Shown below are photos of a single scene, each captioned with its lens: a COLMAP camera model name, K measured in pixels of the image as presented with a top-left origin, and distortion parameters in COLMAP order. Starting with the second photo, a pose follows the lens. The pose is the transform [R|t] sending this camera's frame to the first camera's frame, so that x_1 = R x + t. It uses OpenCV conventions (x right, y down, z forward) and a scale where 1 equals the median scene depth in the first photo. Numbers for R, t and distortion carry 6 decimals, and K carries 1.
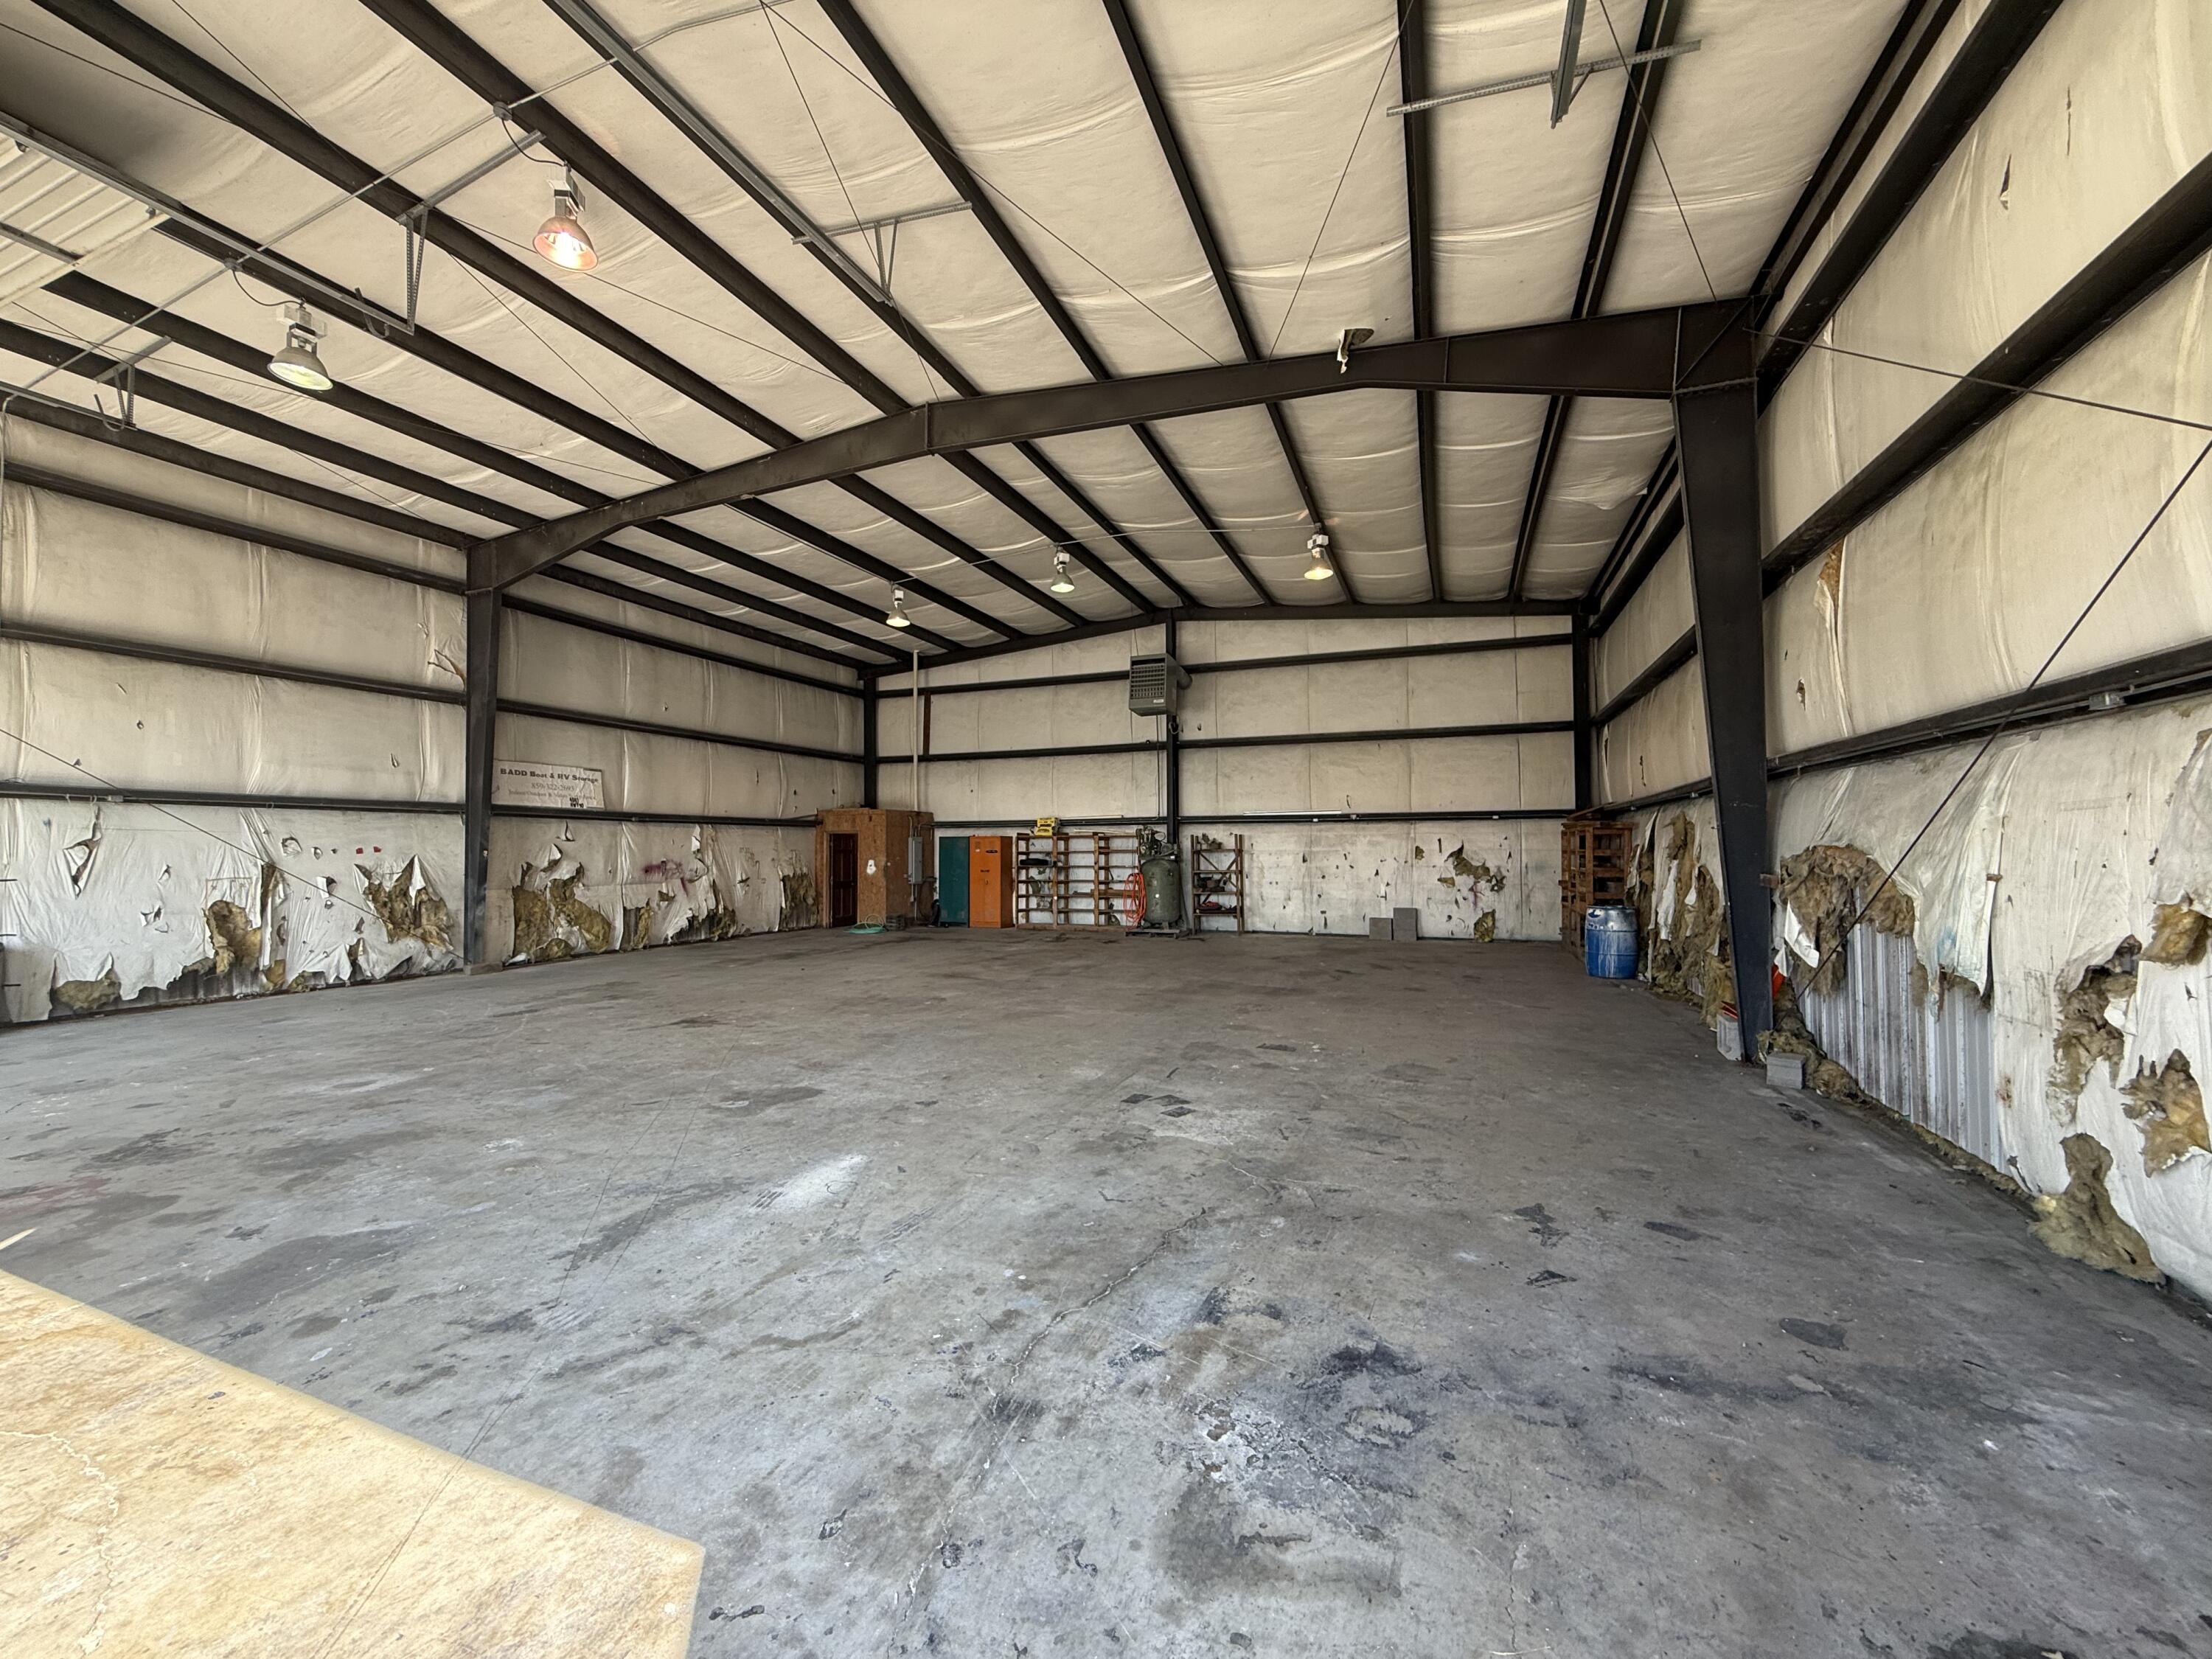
lens RADIAL K [[879.2, 0, 1105.7], [0, 879.2, 832.4], [0, 0, 1]] dist [-0.002006, 0.000063]
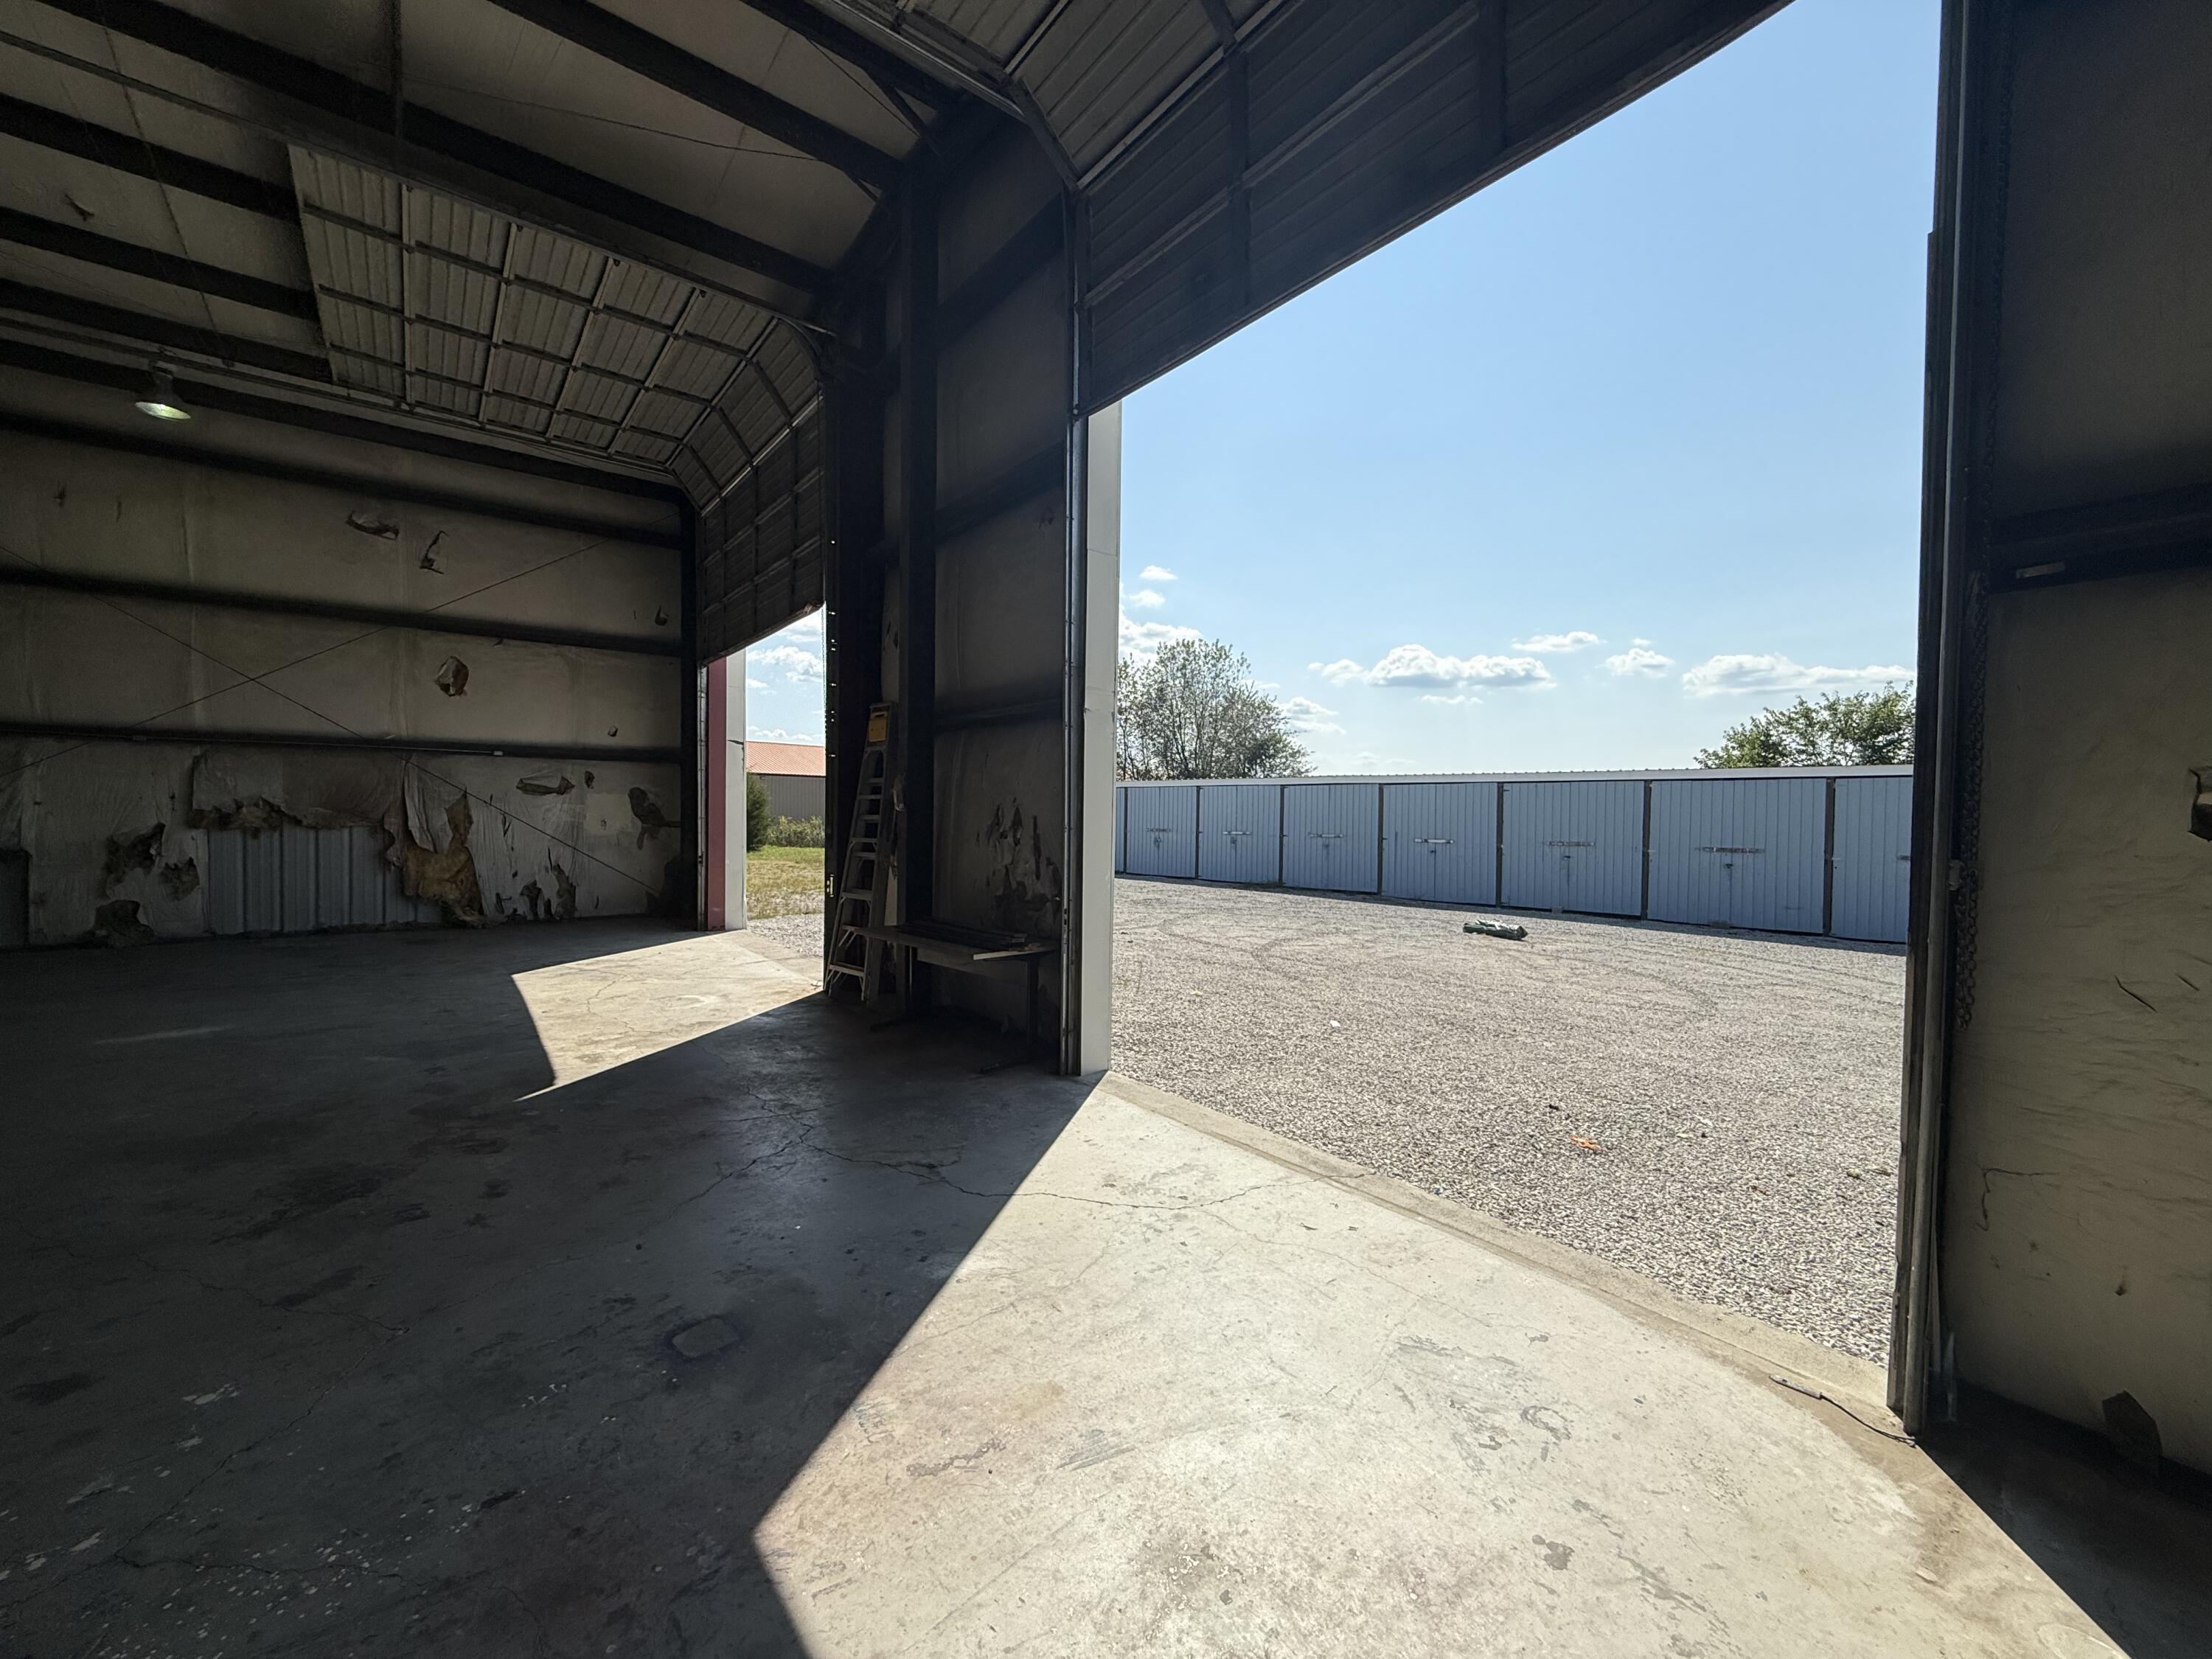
lens RADIAL K [[881.2, 0, 1101.1], [0, 881.2, 831.4], [0, 0, 1]] dist [-0.001215, 0.000008]
pose [[-0.860834, -0.020549, 0.508471, -0.800258], [-0.023323, 0.999728, 0.000918, 0.019422], [-0.508352, -0.011069, -0.861078, 0.517865]]
